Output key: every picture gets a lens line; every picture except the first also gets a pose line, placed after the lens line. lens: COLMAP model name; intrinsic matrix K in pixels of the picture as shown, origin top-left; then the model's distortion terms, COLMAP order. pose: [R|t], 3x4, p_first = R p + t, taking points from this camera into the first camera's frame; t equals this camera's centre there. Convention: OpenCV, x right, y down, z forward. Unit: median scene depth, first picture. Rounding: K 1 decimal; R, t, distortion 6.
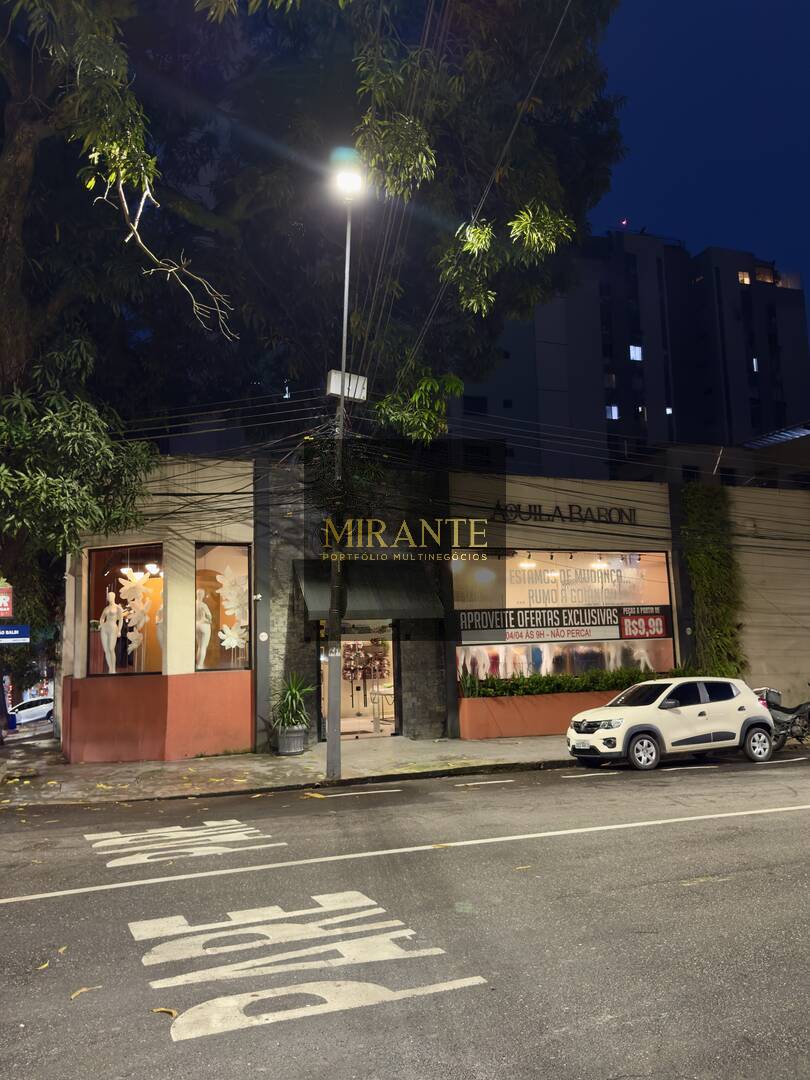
lens RADIAL K [[854.3, 0, 407.4], [0, 854.3, 542.1], [0, 0, 1]] dist [0.103862, -0.108795]
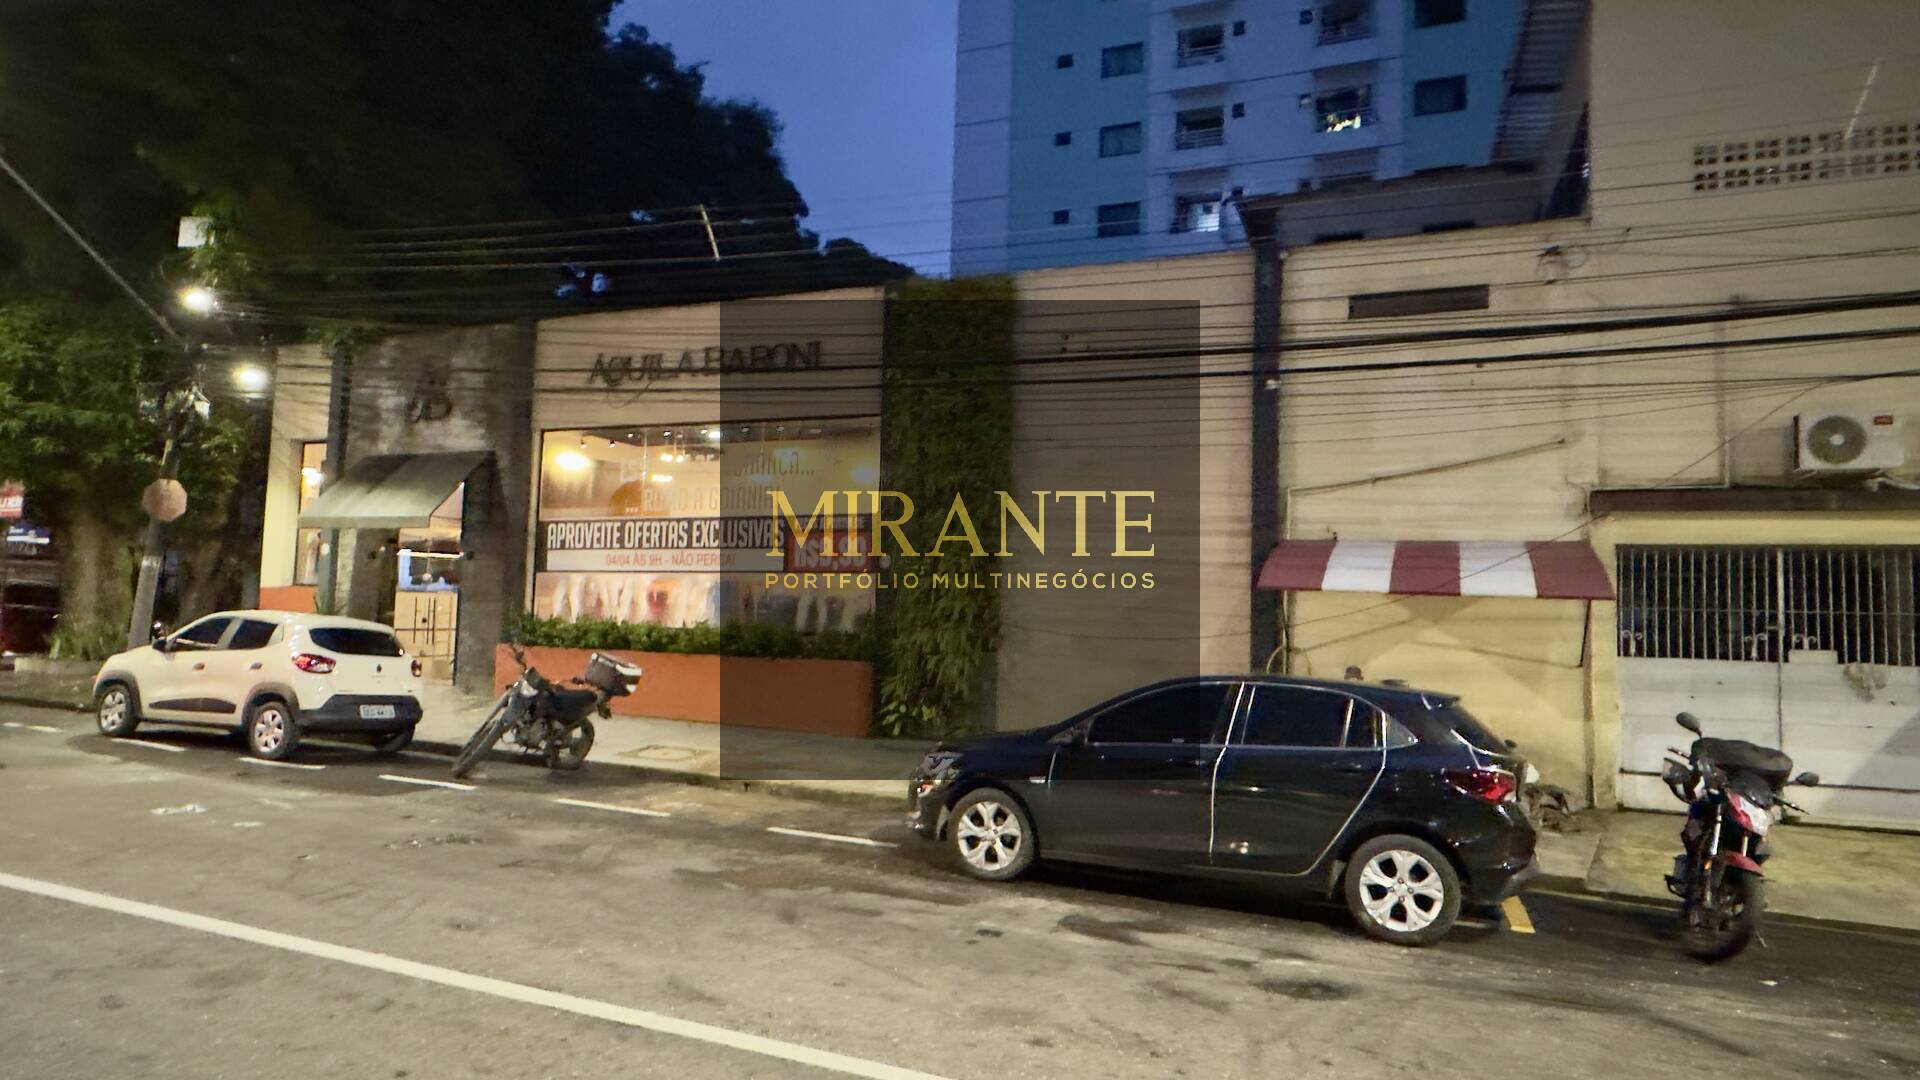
lens RADIAL K [[1111.1, 0, 945.2], [0, 1111.1, 540.8], [0, 0, 1]] dist [-0.003603, -0.000374]
pose [[0.691222, 0.006660, -0.722612, 0.891638], [0.036433, 0.998365, 0.044051, 0.065167], [0.721724, -0.056776, 0.689849, 0.587590]]
